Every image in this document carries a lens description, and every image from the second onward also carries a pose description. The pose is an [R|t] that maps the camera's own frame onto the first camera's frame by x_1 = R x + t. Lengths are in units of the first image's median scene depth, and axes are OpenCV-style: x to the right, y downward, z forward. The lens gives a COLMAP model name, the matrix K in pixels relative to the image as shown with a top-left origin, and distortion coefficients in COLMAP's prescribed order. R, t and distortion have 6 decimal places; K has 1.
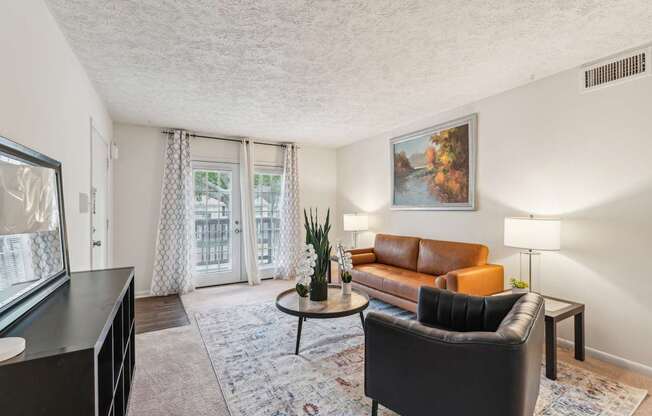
lens RADIAL K [[290.3, 0, 322.6], [0, 290.3, 209.0], [0, 0, 1]] dist [0.000915, -0.000988]
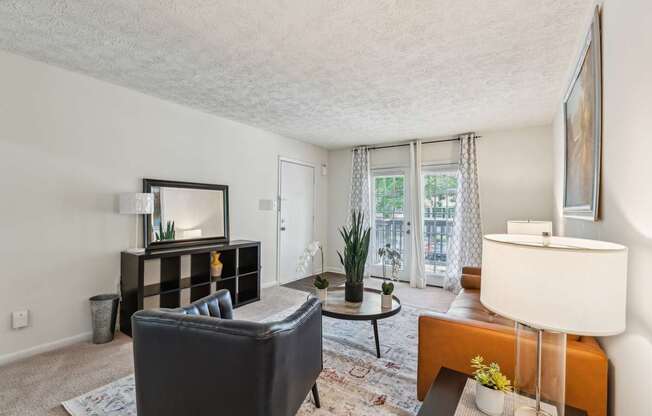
lens RADIAL K [[290.3, 0, 321.9], [0, 290.3, 208.2], [0, 0, 1]] dist [0.000915, -0.000988]
pose [[0.437284, 0.002694, -0.899319, 0.506271], [-0.019079, 0.999798, -0.006282, 0.004221], [0.899121, 0.019905, 0.437247, 0.273608]]
